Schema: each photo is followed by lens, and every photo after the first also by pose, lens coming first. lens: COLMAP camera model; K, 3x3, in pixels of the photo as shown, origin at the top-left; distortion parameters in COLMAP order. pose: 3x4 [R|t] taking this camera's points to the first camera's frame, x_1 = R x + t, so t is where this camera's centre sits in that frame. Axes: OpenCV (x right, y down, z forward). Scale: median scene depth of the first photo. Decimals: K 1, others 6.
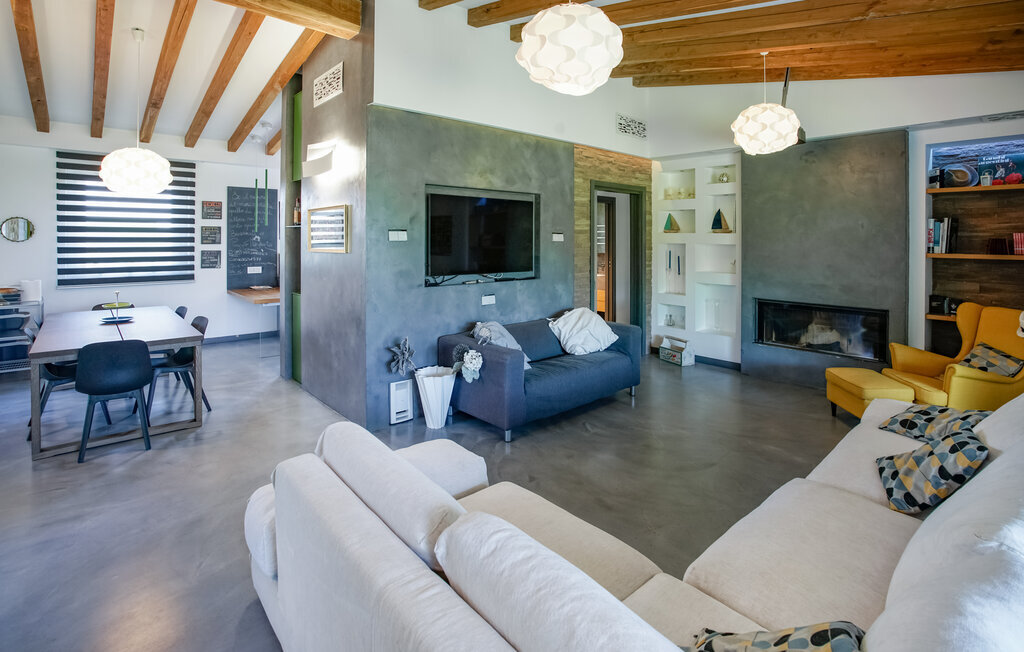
lens RADIAL K [[518.0, 0, 515.2], [0, 518.0, 312.9], [0, 0, 1]] dist [-0.070098, 0.023671]
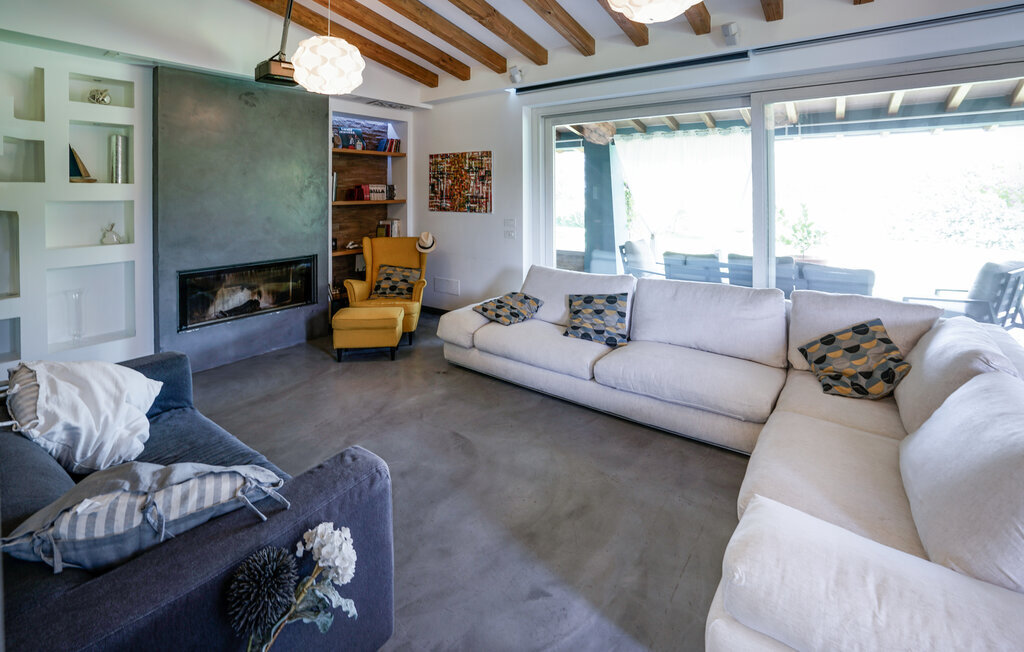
lens RADIAL K [[518.0, 0, 515.2], [0, 518.0, 312.9], [0, 0, 1]] dist [-0.070098, 0.023671]
pose [[-0.352763, -0.192291, 0.915742, -0.487337], [0.156480, 0.952752, 0.260342, -0.103491], [-0.922536, 0.235134, -0.306006, 0.931780]]
